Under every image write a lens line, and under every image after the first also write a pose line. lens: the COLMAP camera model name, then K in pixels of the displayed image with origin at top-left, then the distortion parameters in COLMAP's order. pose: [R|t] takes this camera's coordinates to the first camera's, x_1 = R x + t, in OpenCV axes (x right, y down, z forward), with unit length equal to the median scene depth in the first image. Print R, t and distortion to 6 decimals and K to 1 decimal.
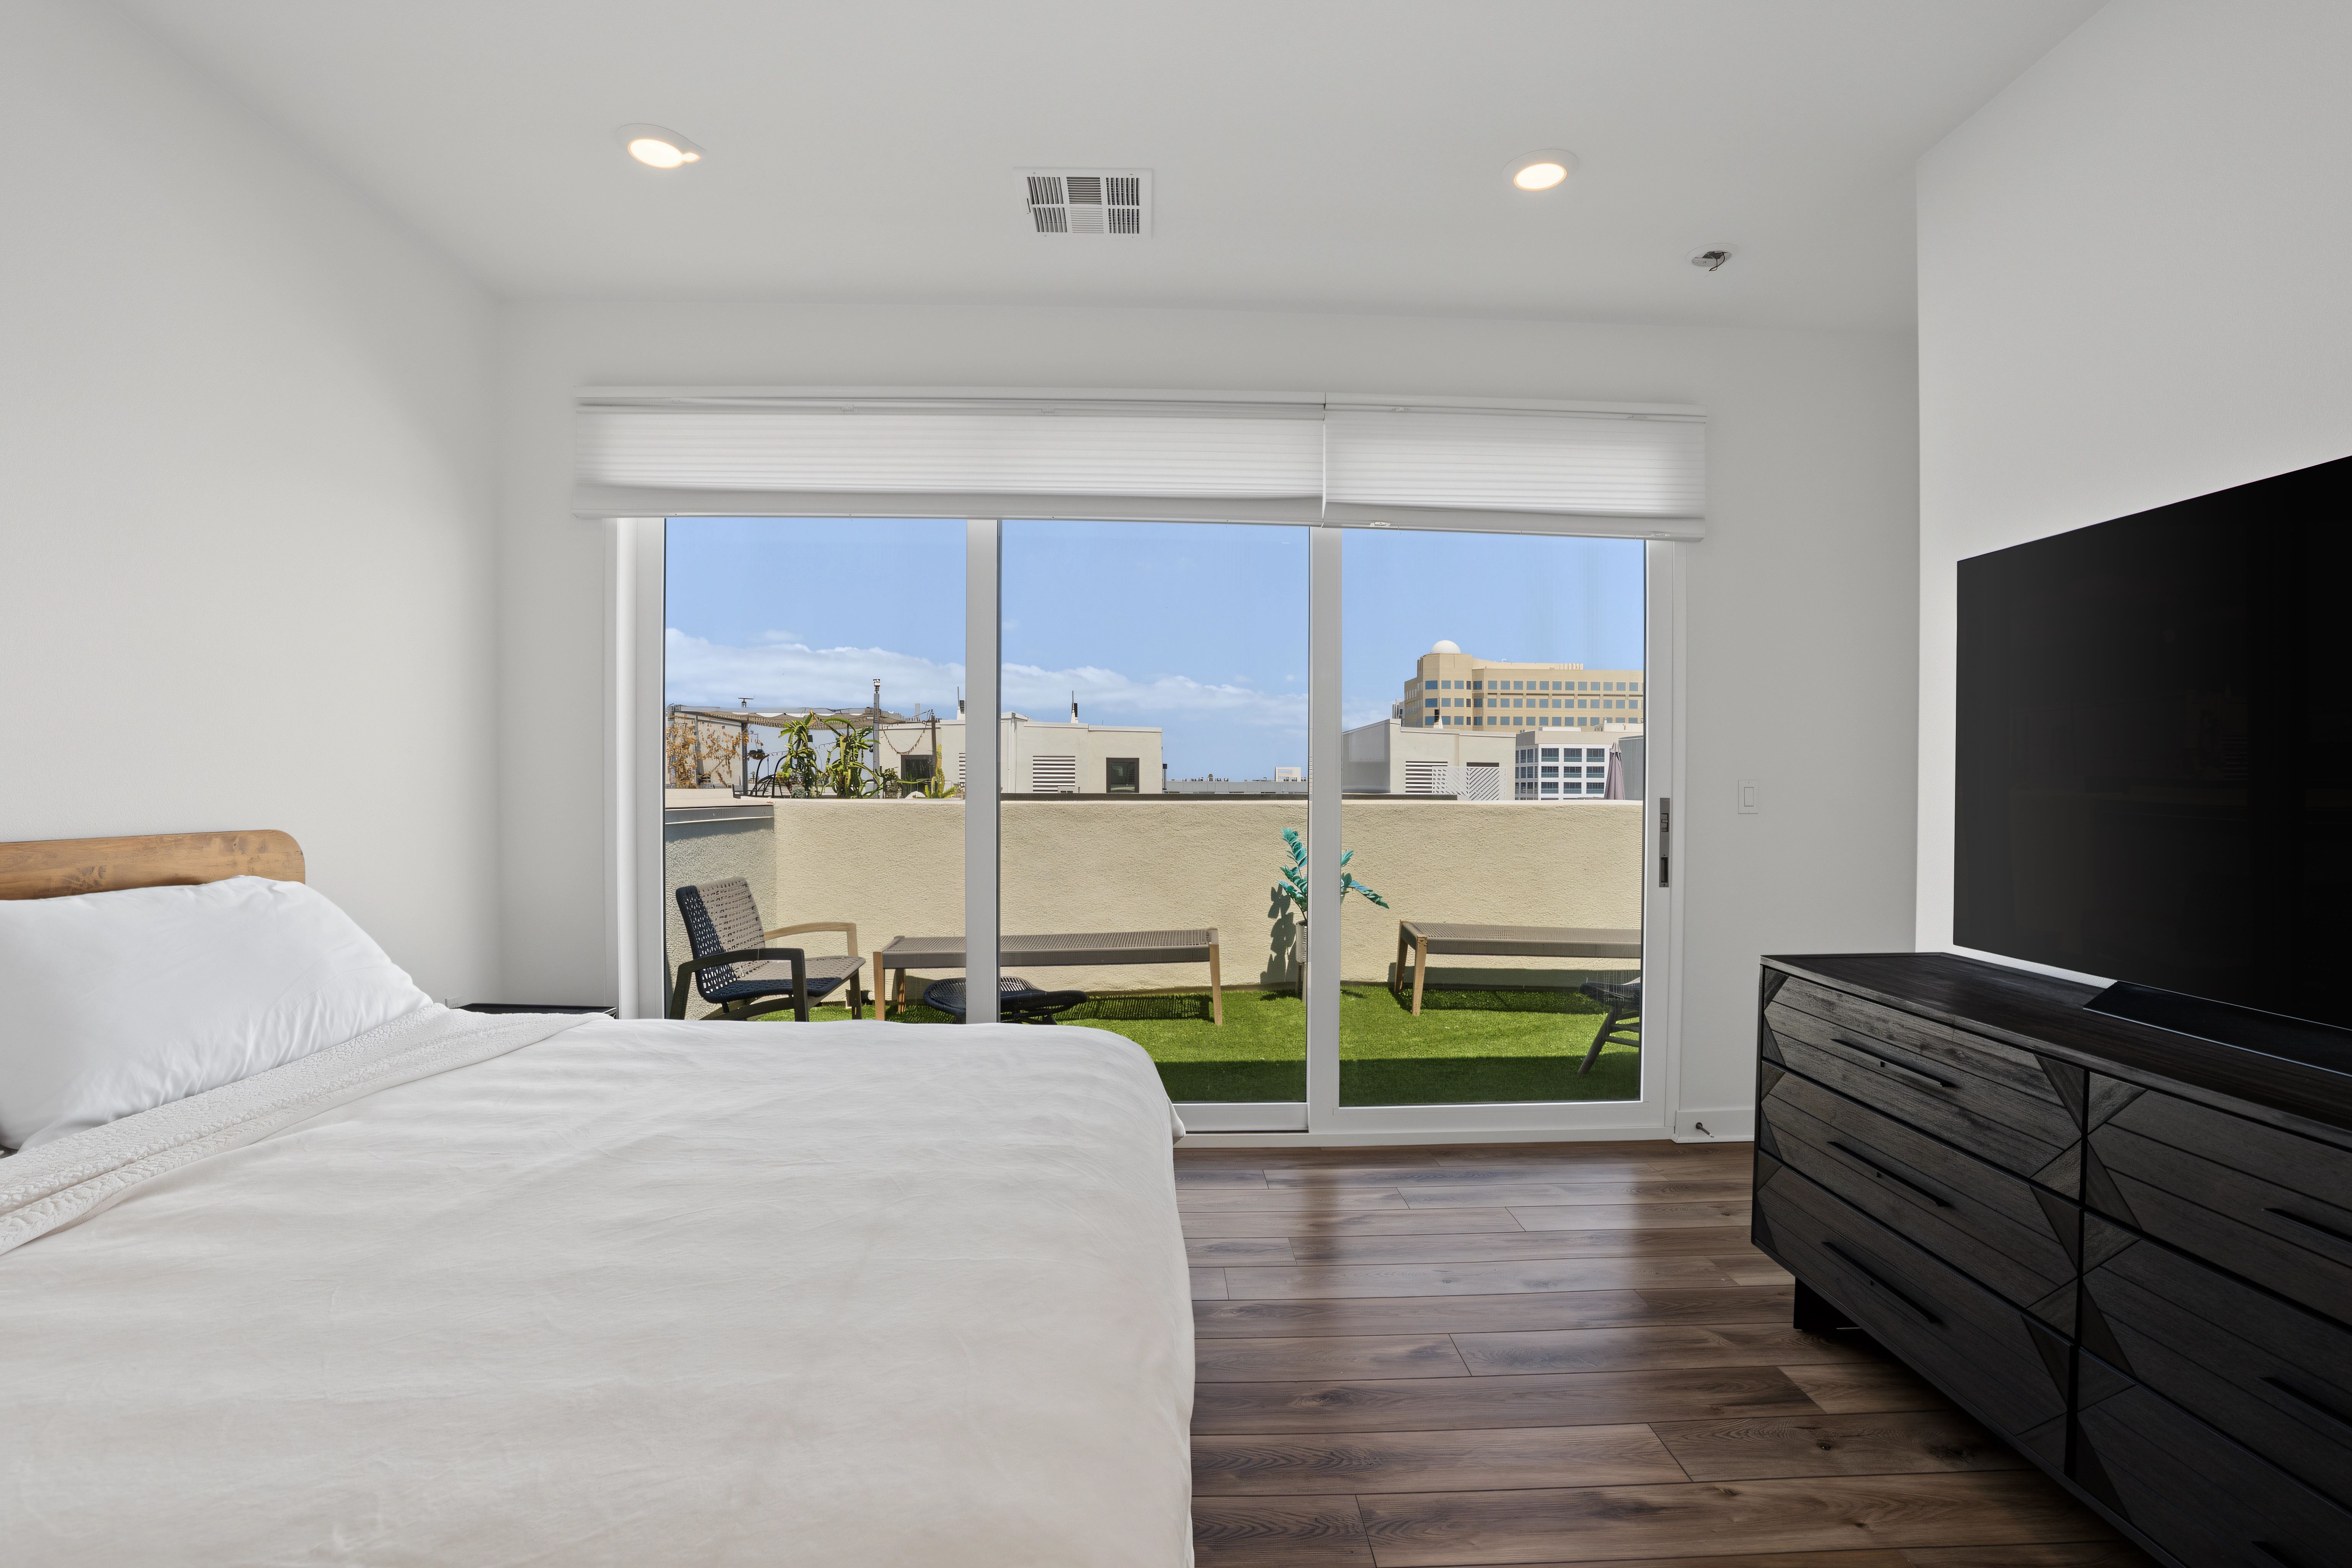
lens RADIAL K [[1124.1, 0, 1184.2], [0, 1124.1, 808.0], [0, 0, 1]] dist [-0.074148, 0.036476]
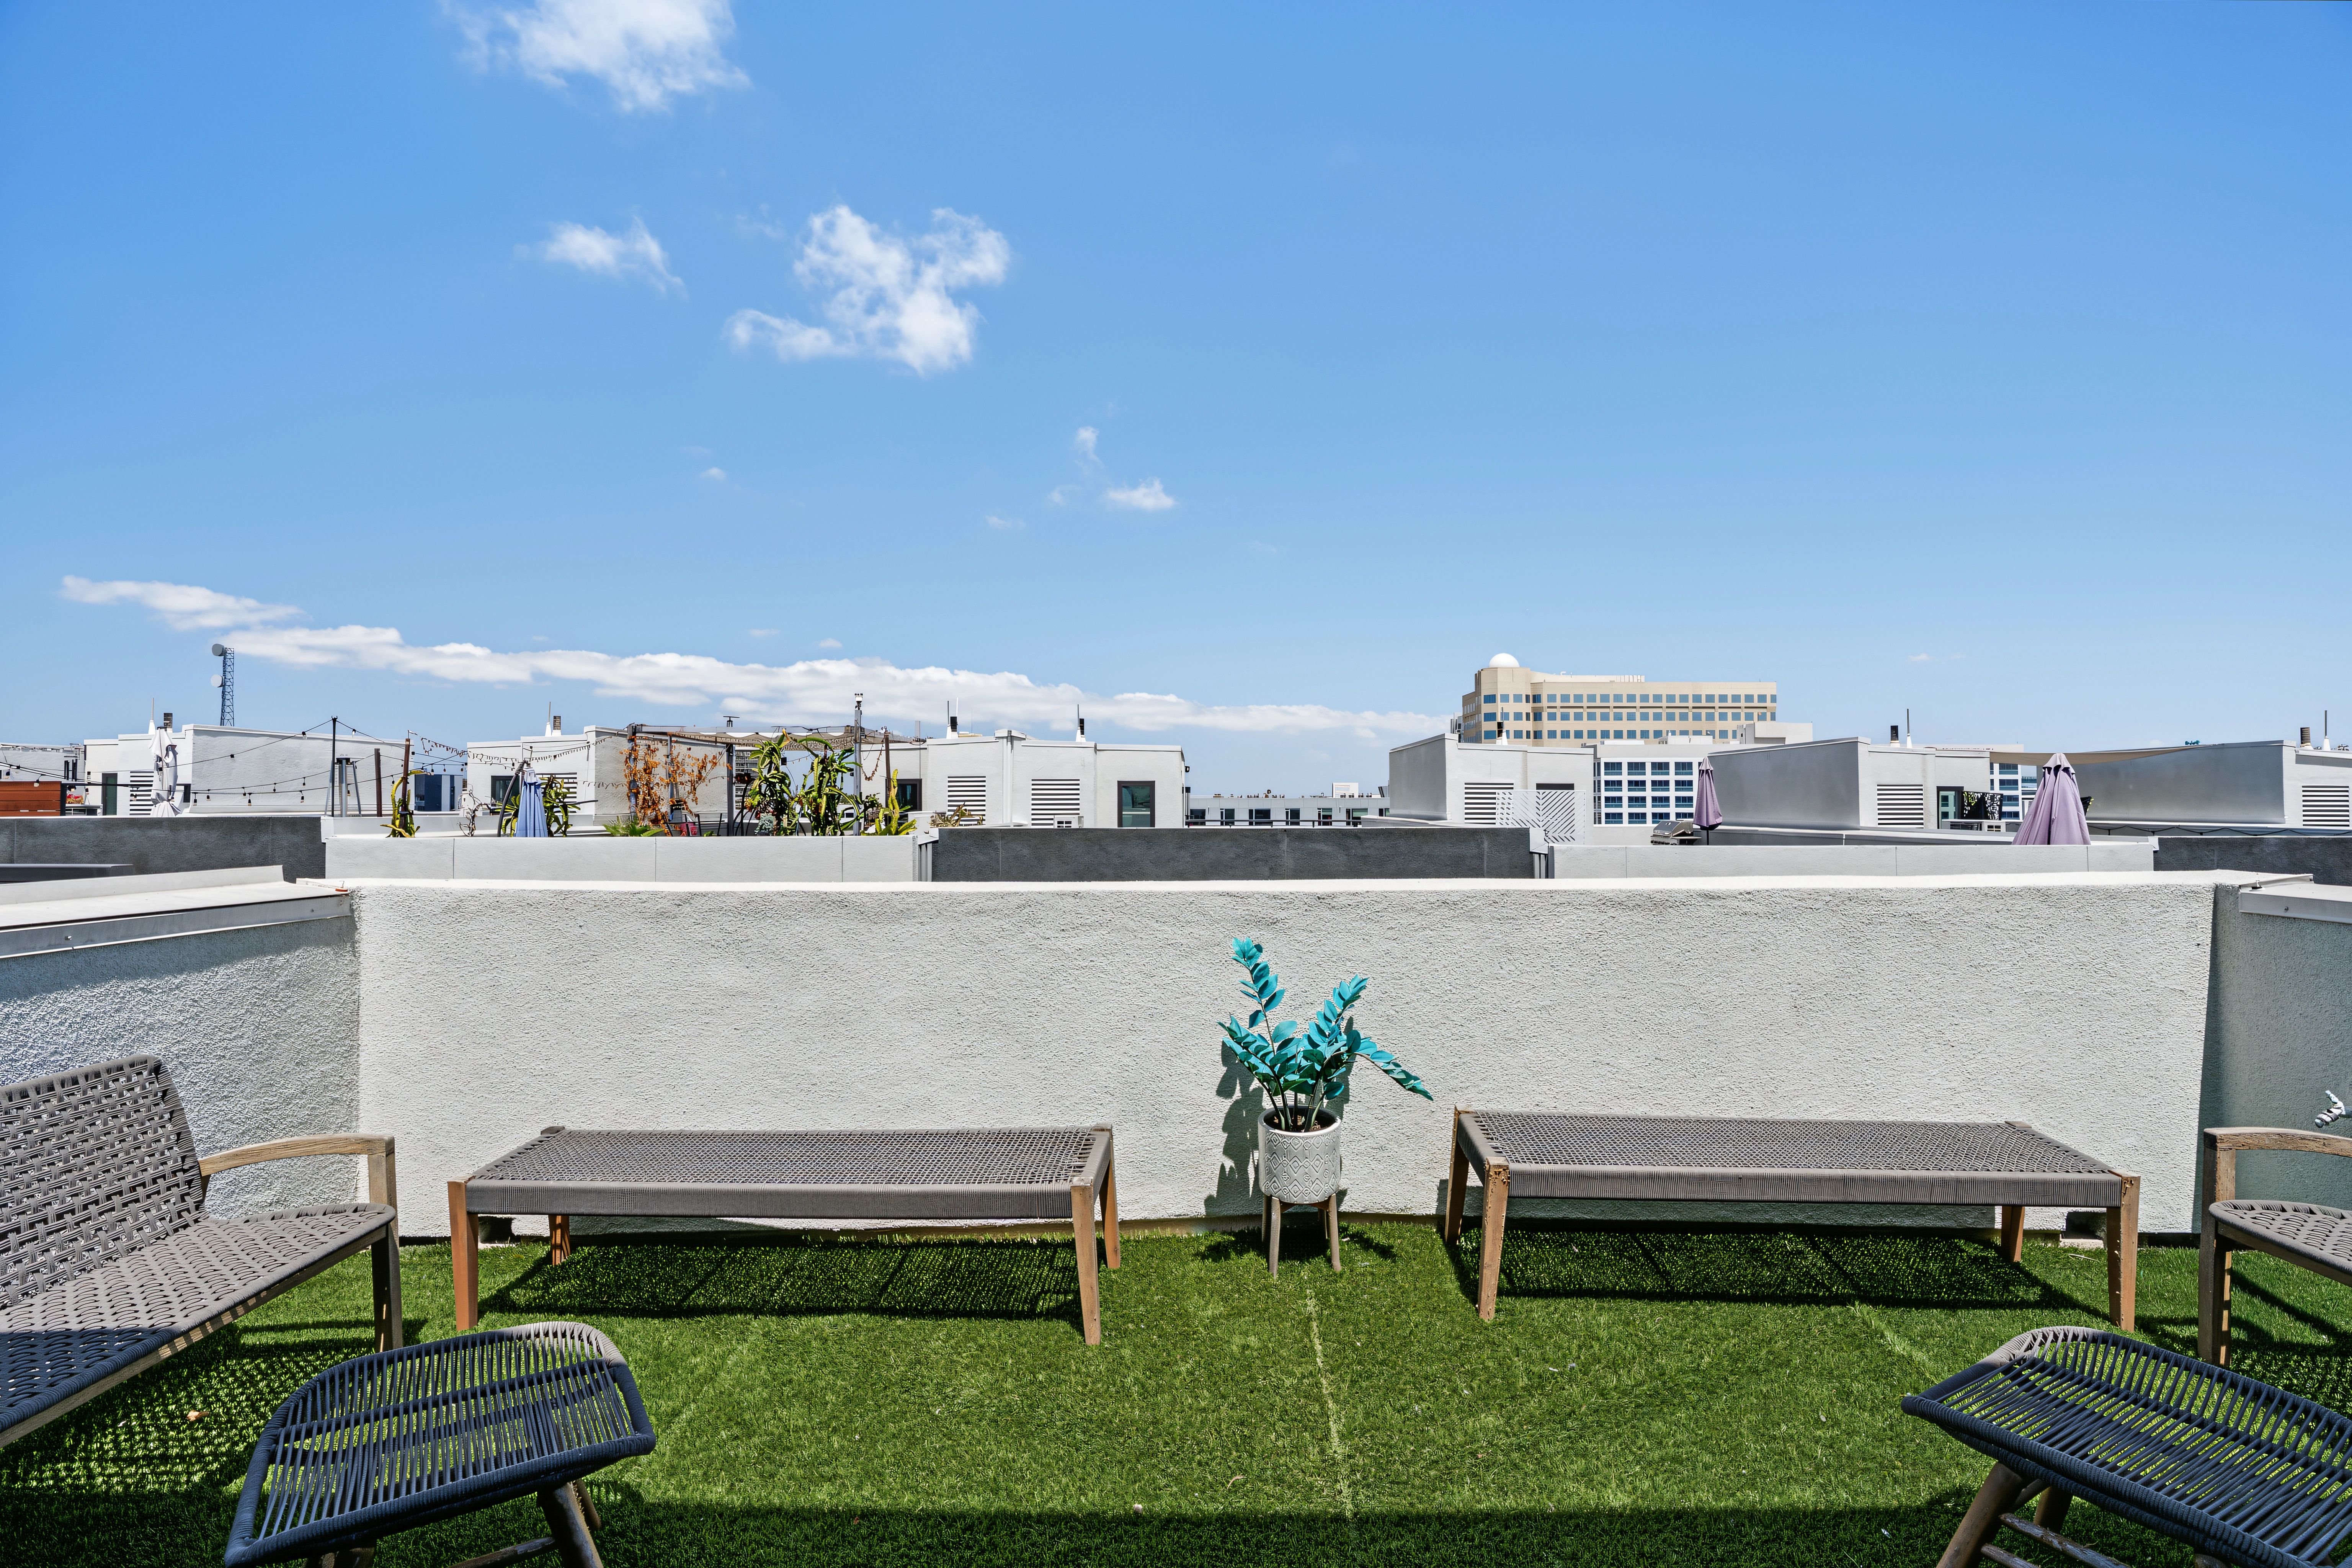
lens RADIAL K [[1103.6, 0, 1192.4], [0, 1103.6, 791.9], [0, 0, 1]] dist [-0.069562, 0.023473]
pose [[0.998848, -0.005733, -0.047643, 0.030438], [0.004404, 0.999600, -0.027948, -0.012658], [0.047785, 0.027706, 0.998473, 0.155937]]
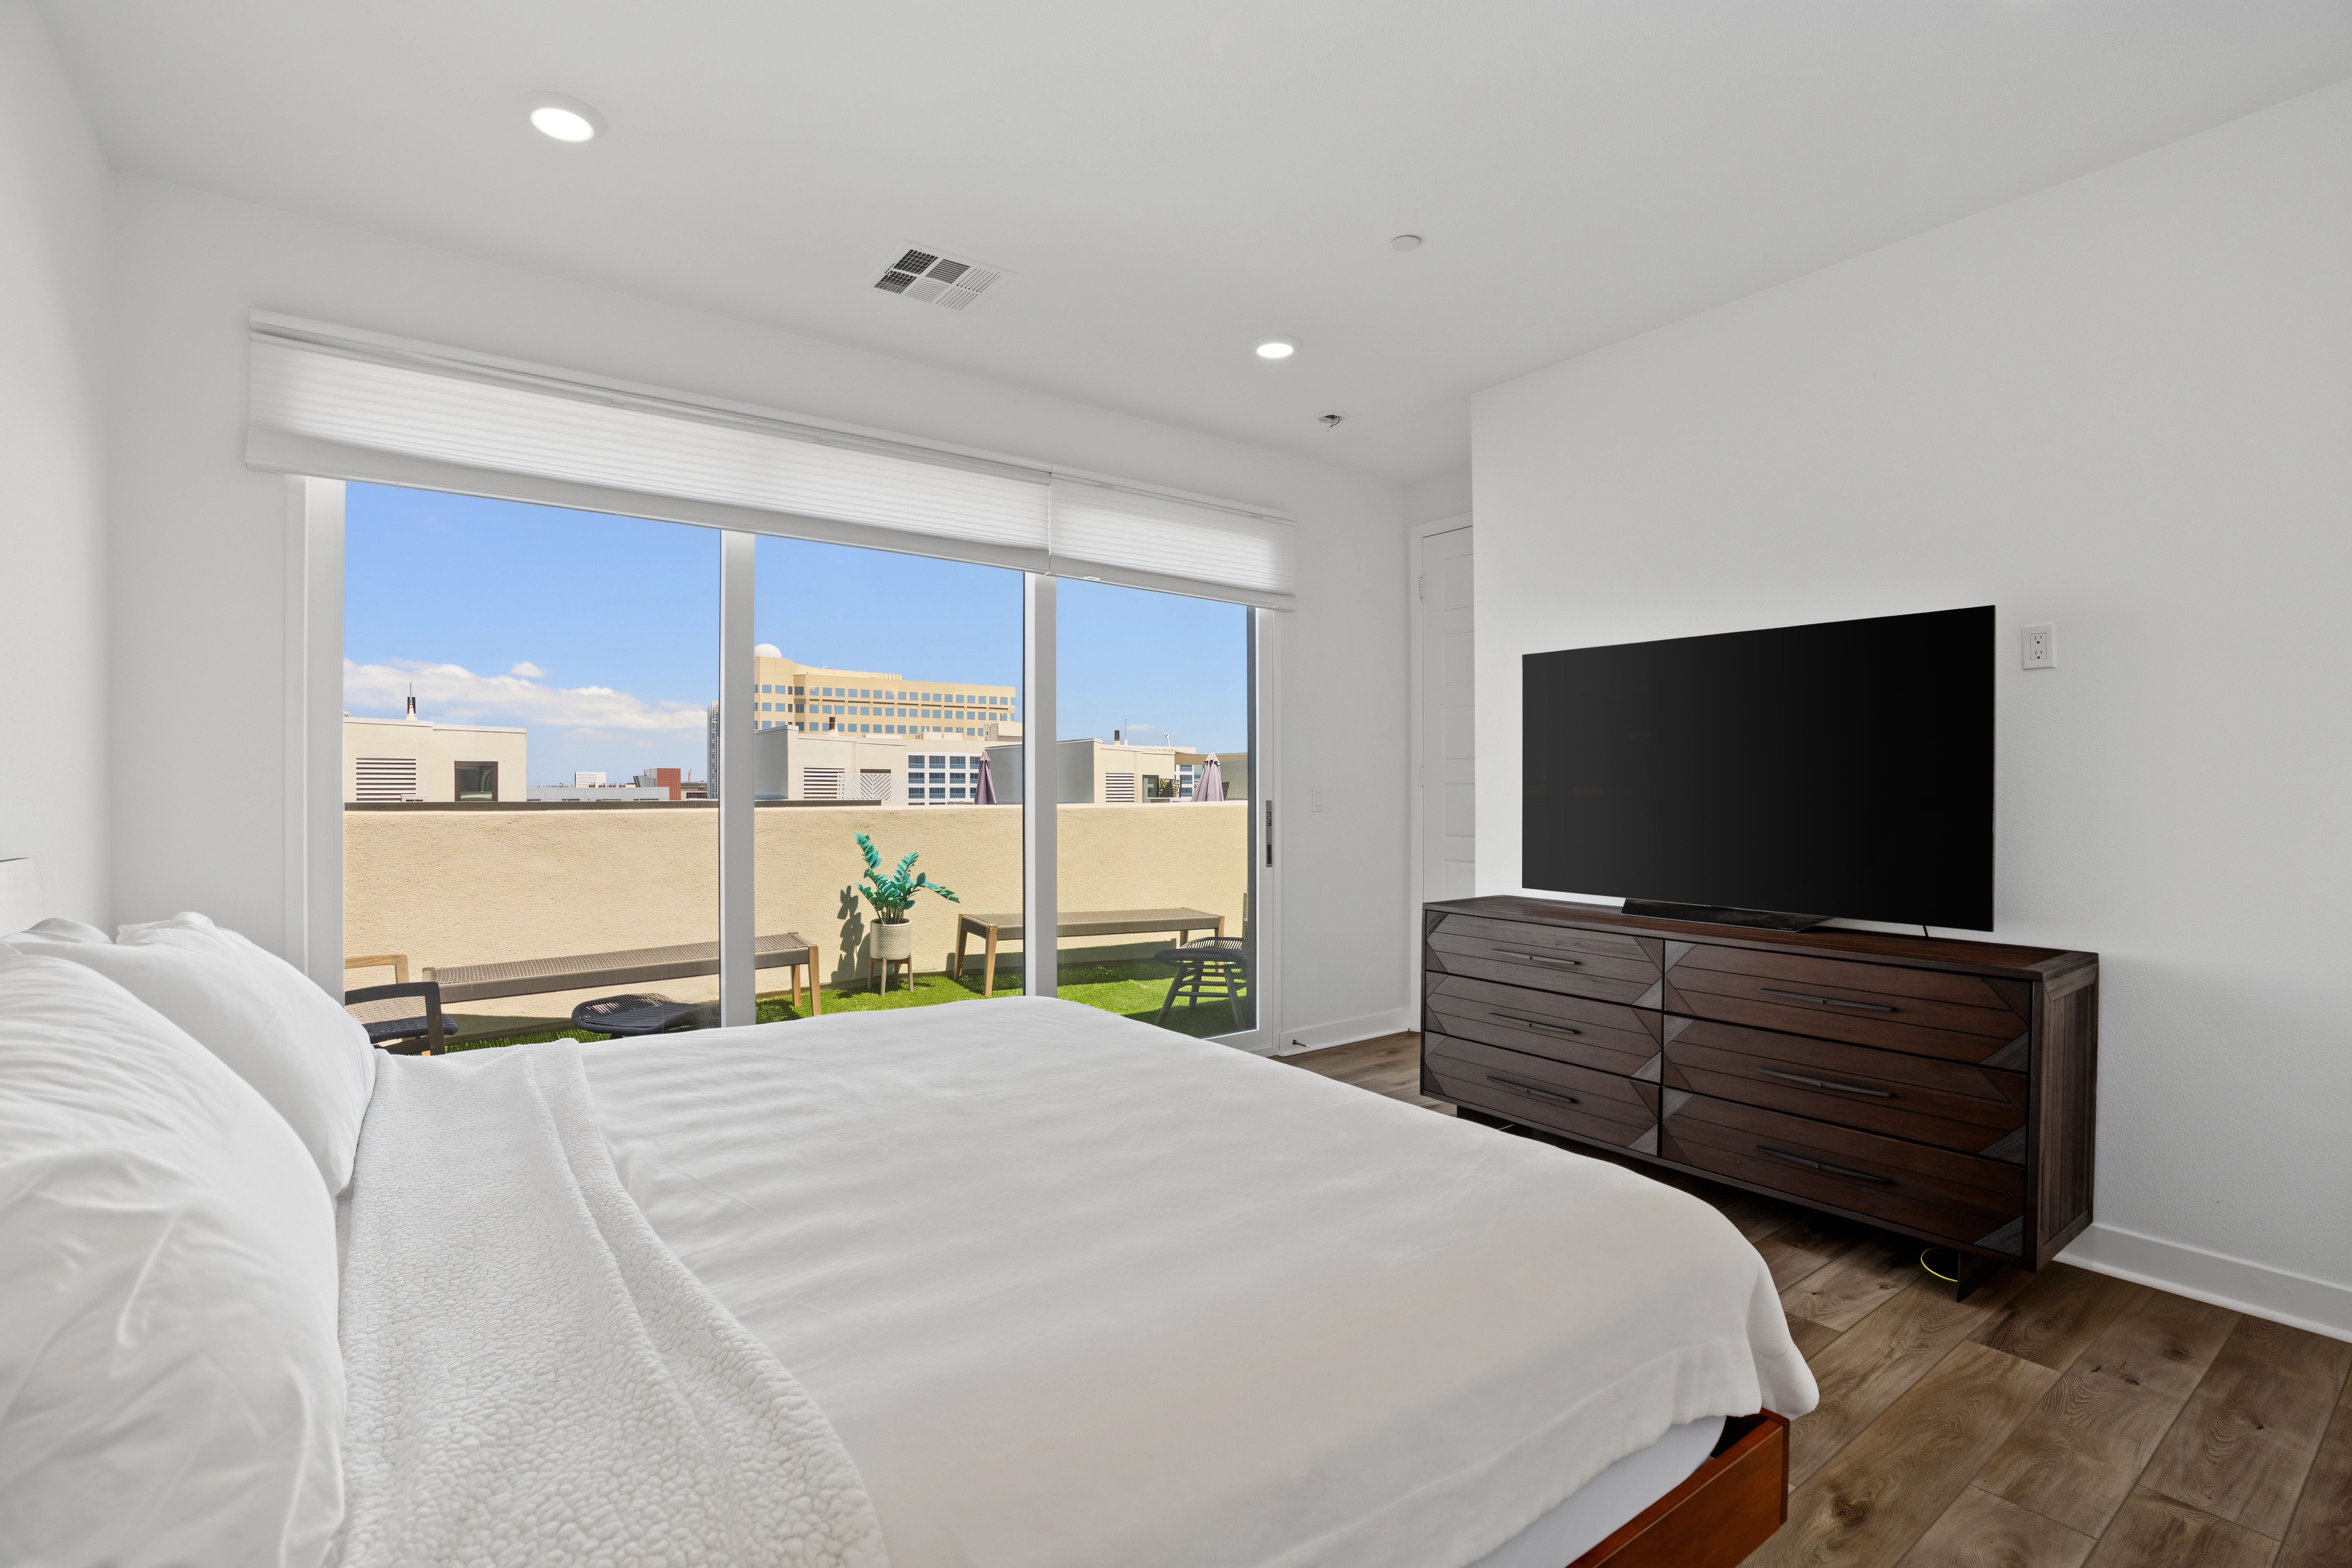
lens RADIAL K [[1103.6, 0, 1192.4], [0, 1103.6, 791.9], [0, 0, 1]] dist [-0.069562, 0.023473]
pose [[0.819698, -0.003659, 0.572785, -0.080920], [0.014589, 0.999789, -0.014492, -0.000276], [-0.572611, 0.020235, 0.819578, -0.008260]]
